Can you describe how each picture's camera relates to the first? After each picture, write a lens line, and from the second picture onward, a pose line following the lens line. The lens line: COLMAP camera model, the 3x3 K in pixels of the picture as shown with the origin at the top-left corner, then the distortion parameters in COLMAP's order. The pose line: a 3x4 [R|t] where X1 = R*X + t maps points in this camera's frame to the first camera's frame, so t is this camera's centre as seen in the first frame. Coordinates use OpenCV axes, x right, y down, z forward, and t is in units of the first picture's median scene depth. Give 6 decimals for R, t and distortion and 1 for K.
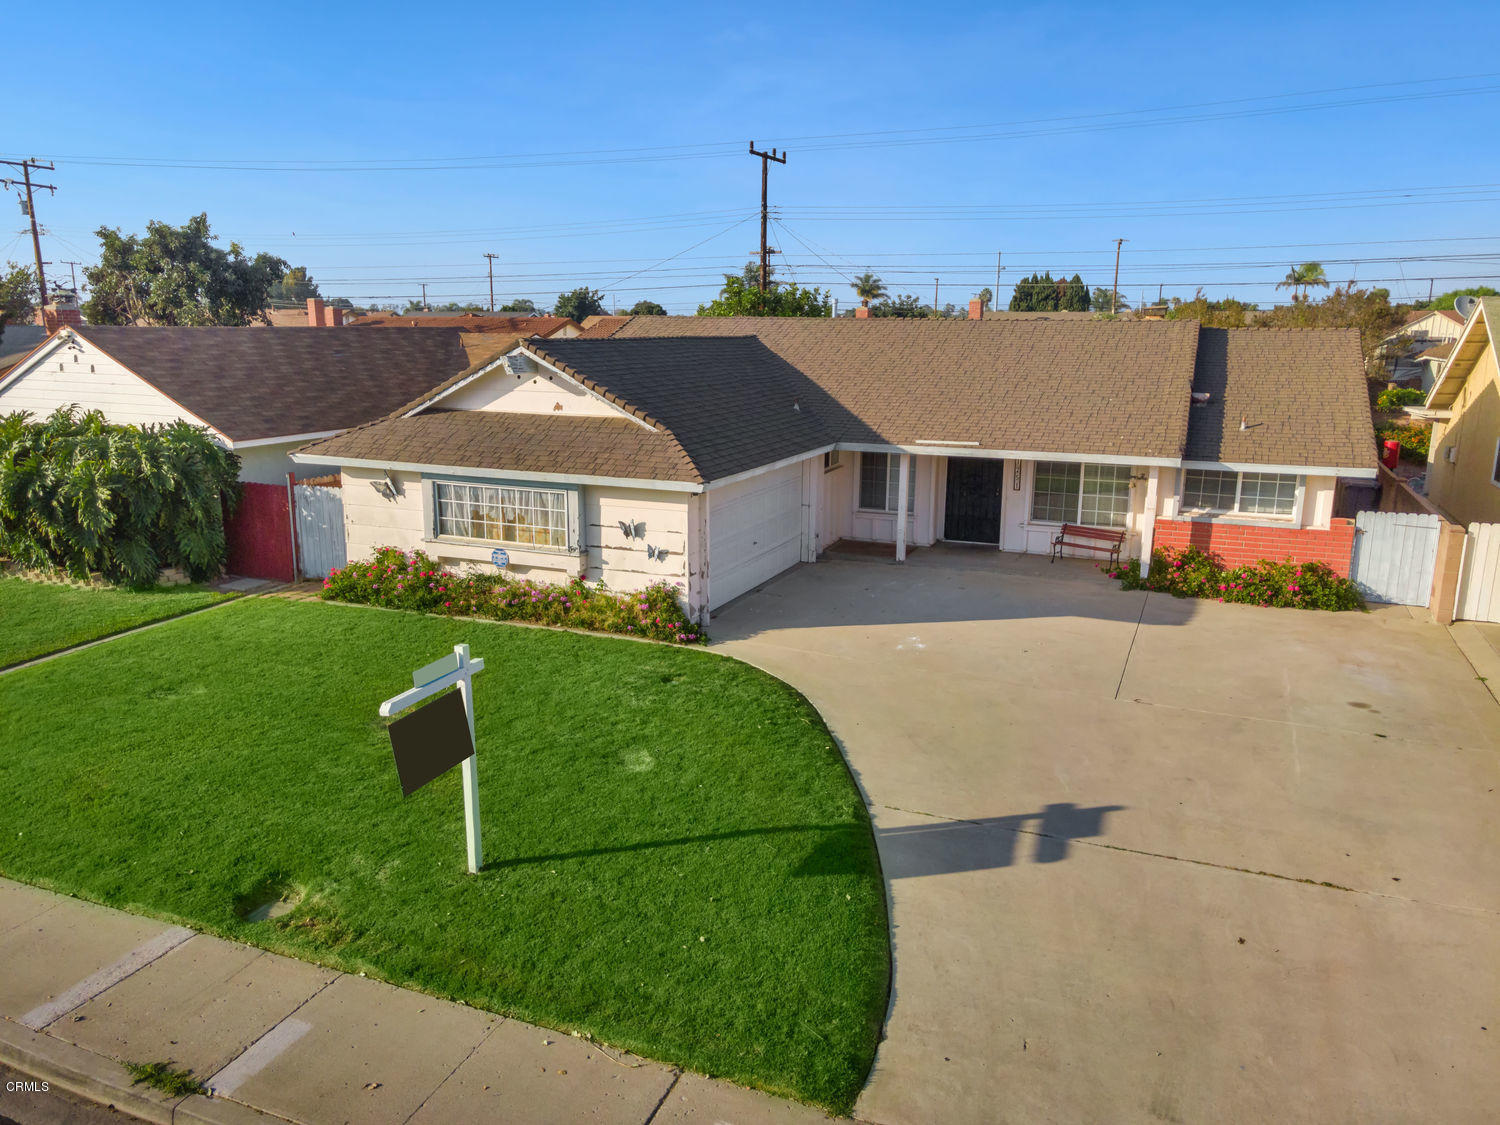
lens RADIAL K [[1104.4, 0, 750.3], [0, 1104.4, 564.0], [0, 0, 1]] dist [0.026356, 0.032564]
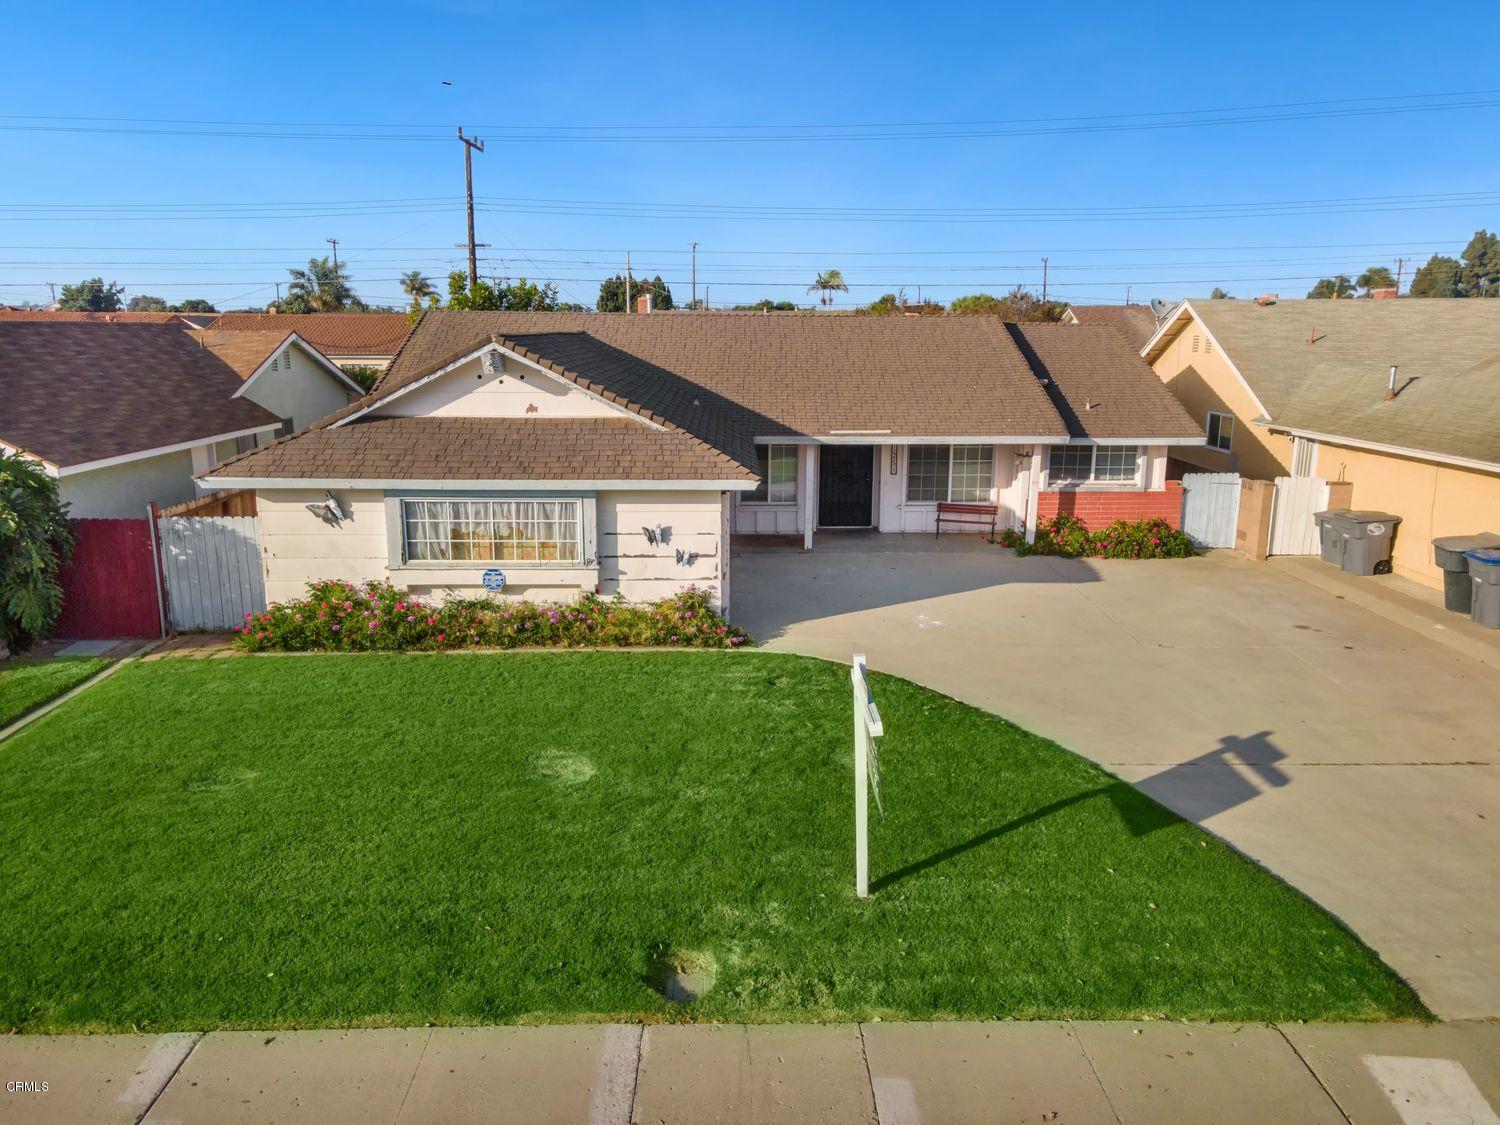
lens RADIAL K [[1104.4, 0, 754.8], [0, 1104.4, 560.9], [0, 0, 1]] dist [0.026356, 0.032564]
pose [[0.912504, -0.089155, 0.399235, -0.382035], [0.090223, 0.995791, 0.016158, -0.015709], [-0.398995, 0.021276, 0.916706, 0.095845]]
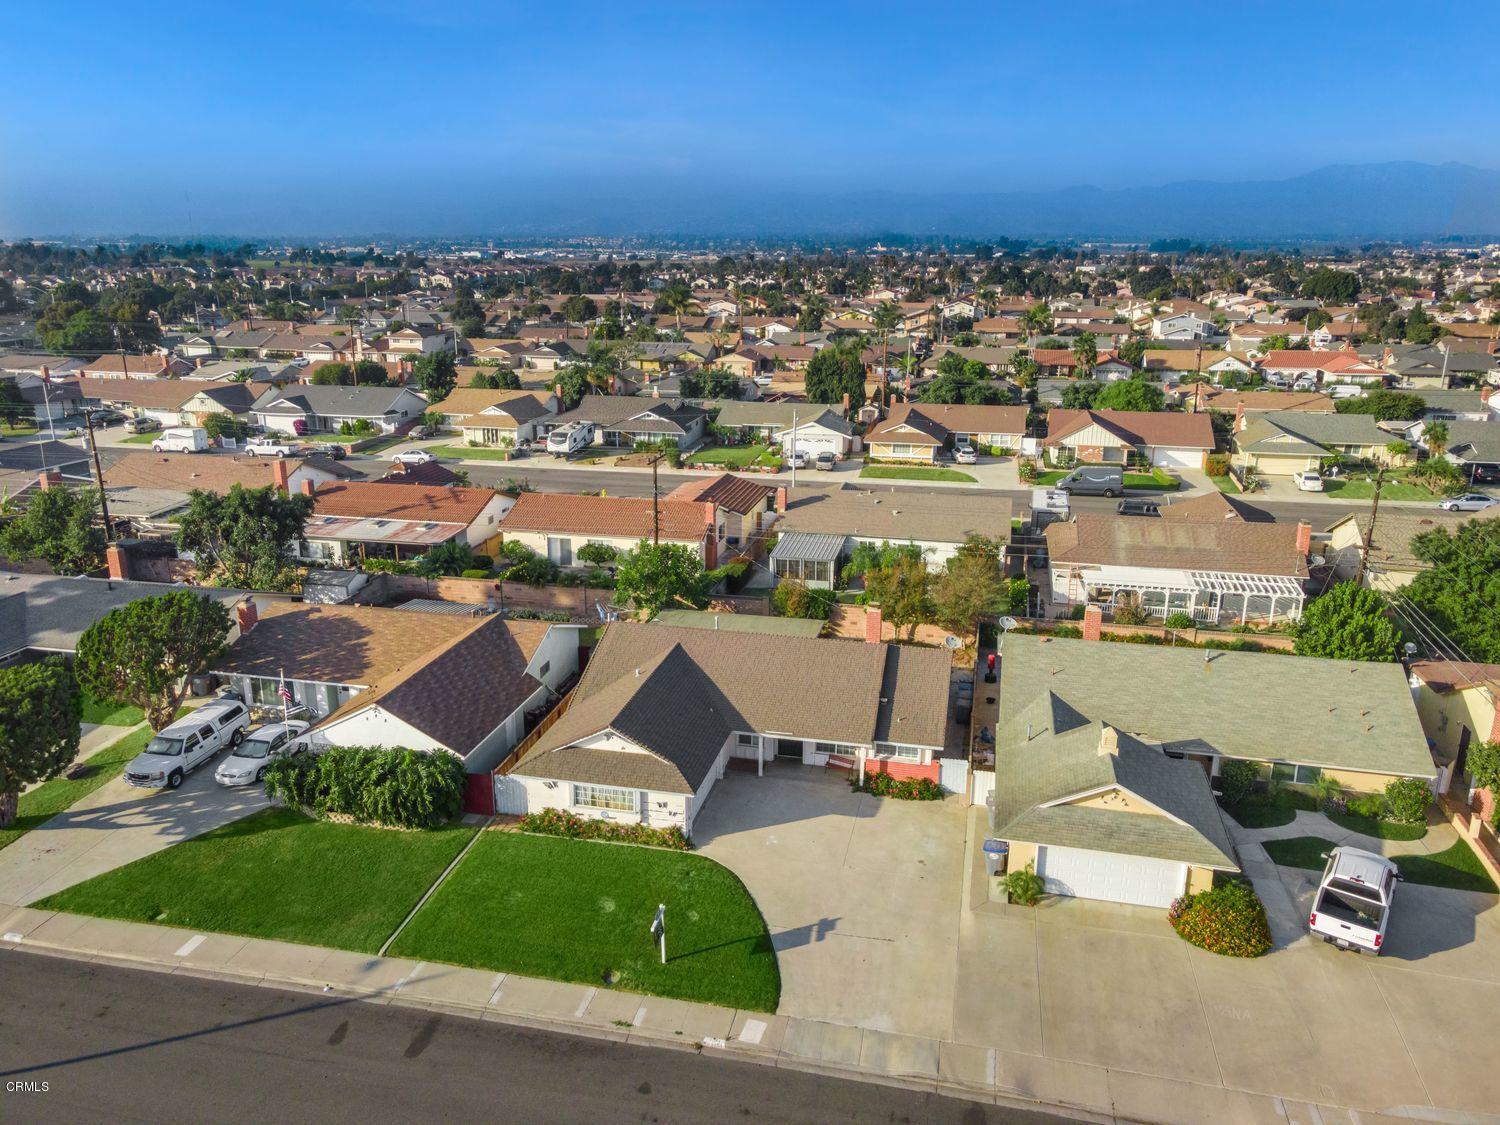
lens RADIAL K [[1104.4, 0, 753.2], [0, 1104.4, 563.0], [0, 0, 1]] dist [0.026356, 0.032564]
pose [[0.983873, -0.049407, 0.171909, -0.291221], [0.038461, 0.997049, 0.066436, -0.701481], [-0.174684, -0.058753, 0.982870, -1.418241]]
